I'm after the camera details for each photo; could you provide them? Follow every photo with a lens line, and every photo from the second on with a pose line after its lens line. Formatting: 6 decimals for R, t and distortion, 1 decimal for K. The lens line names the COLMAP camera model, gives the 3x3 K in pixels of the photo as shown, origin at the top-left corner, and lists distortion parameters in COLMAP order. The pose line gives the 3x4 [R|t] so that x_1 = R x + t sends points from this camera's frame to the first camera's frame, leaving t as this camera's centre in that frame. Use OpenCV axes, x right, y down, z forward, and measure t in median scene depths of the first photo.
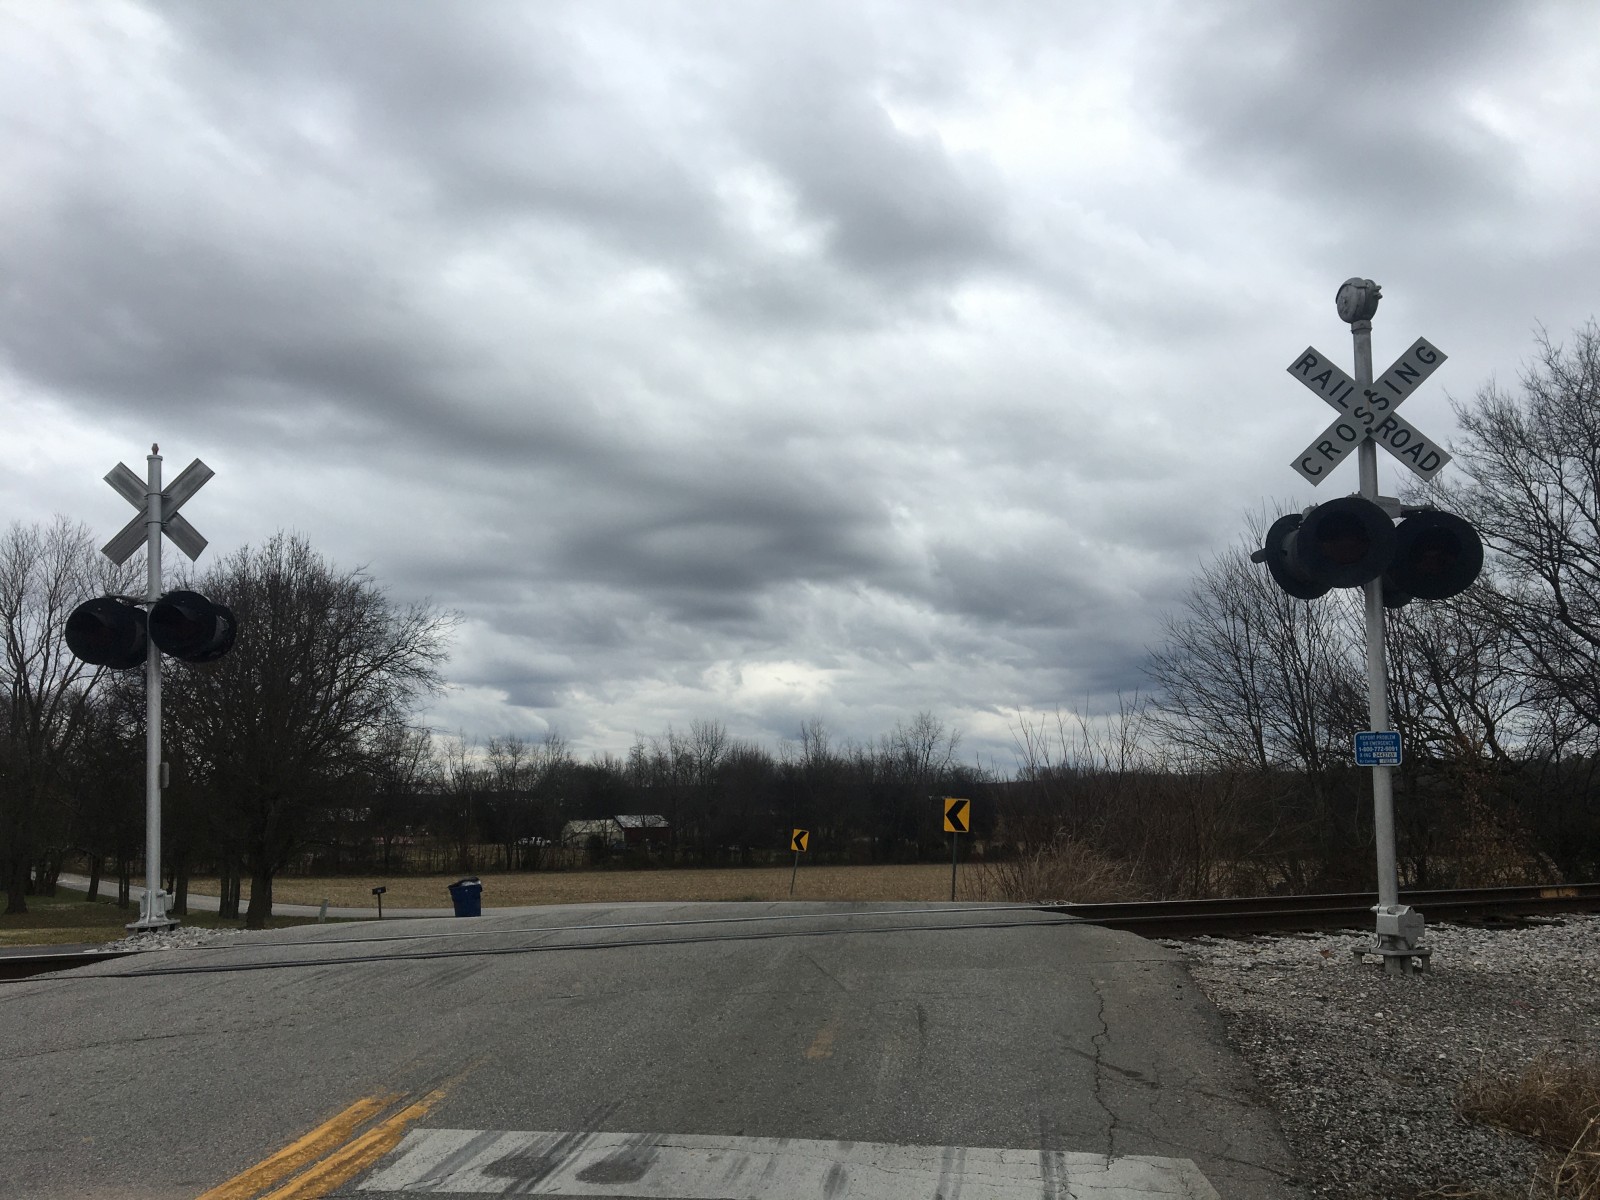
lens RADIAL K [[1378.7, 0, 778.8], [0, 1378.7, 591.1], [0, 0, 1]] dist [0.063152, -0.082855]
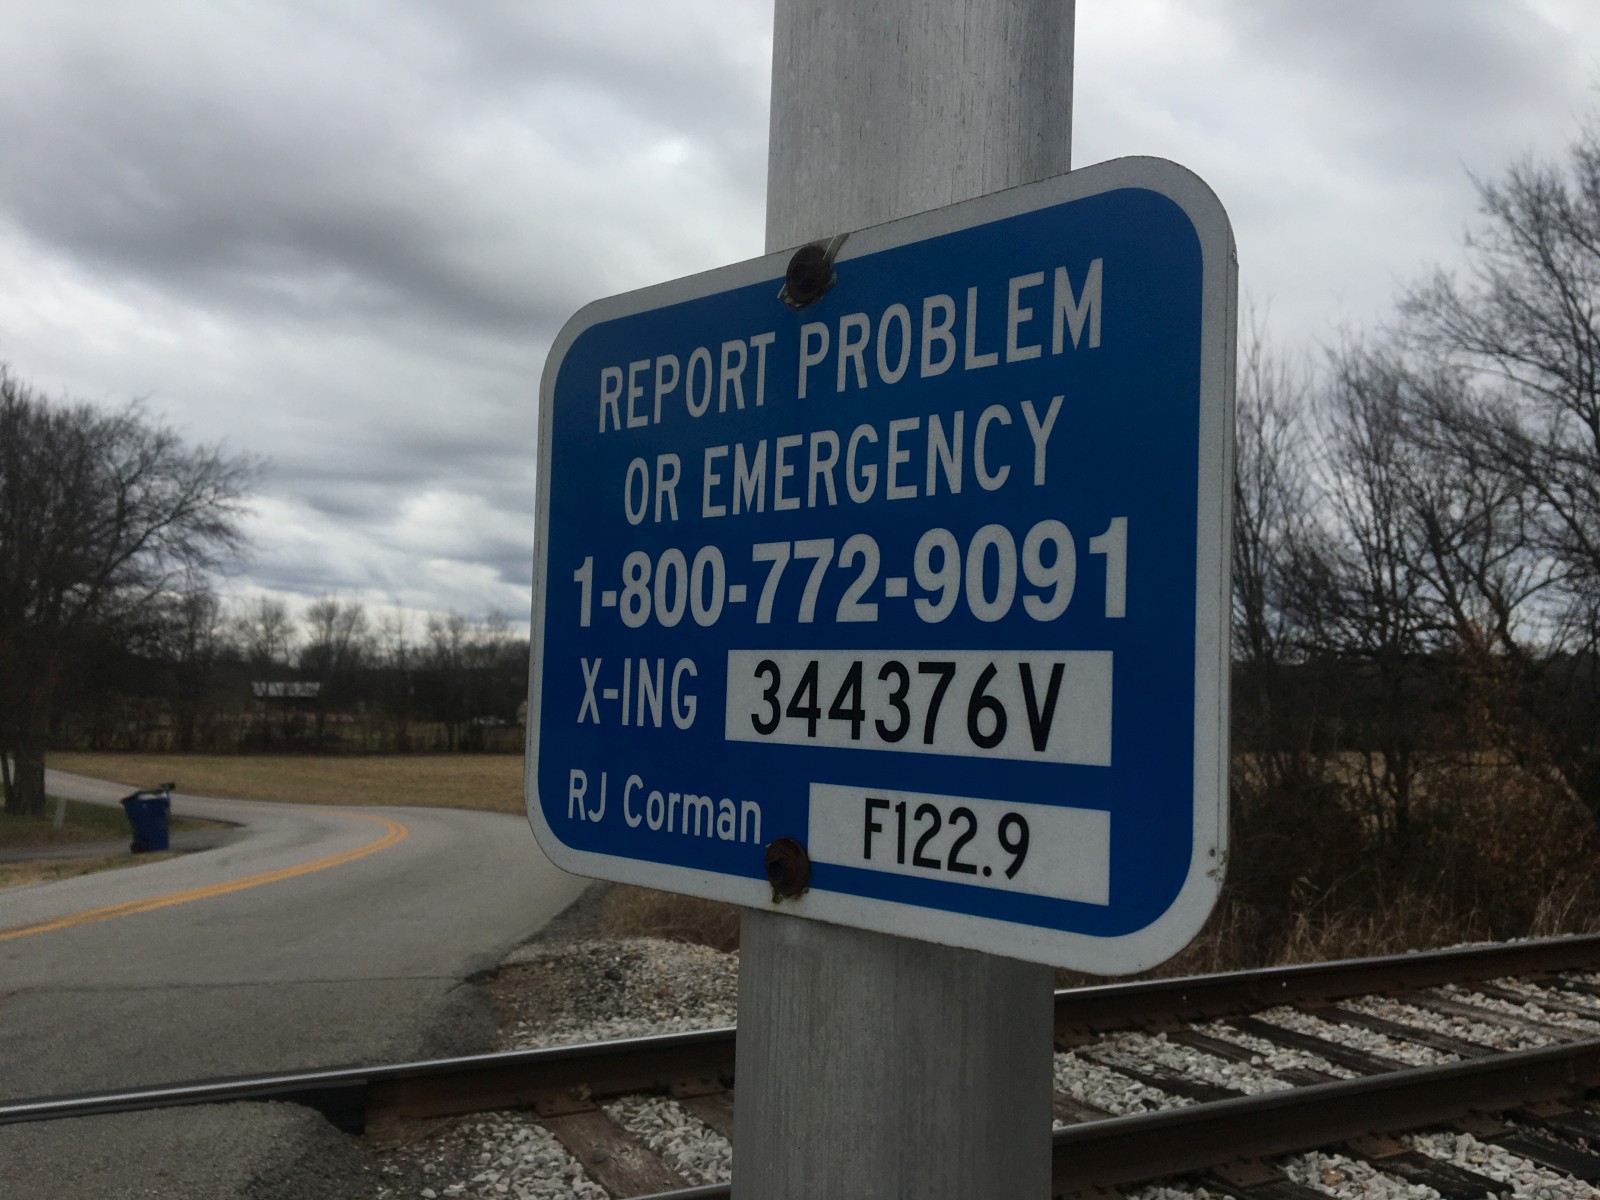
lens RADIAL K [[1378.7, 0, 800.7], [0, 1378.7, 548.5], [0, 0, 1]] dist [0.063152, -0.082855]
pose [[0.999620, 0.022983, 0.015219, 0.119209], [-0.023758, 0.998318, 0.052889, 0.030624], [-0.013978, -0.053230, 0.998484, 0.255259]]
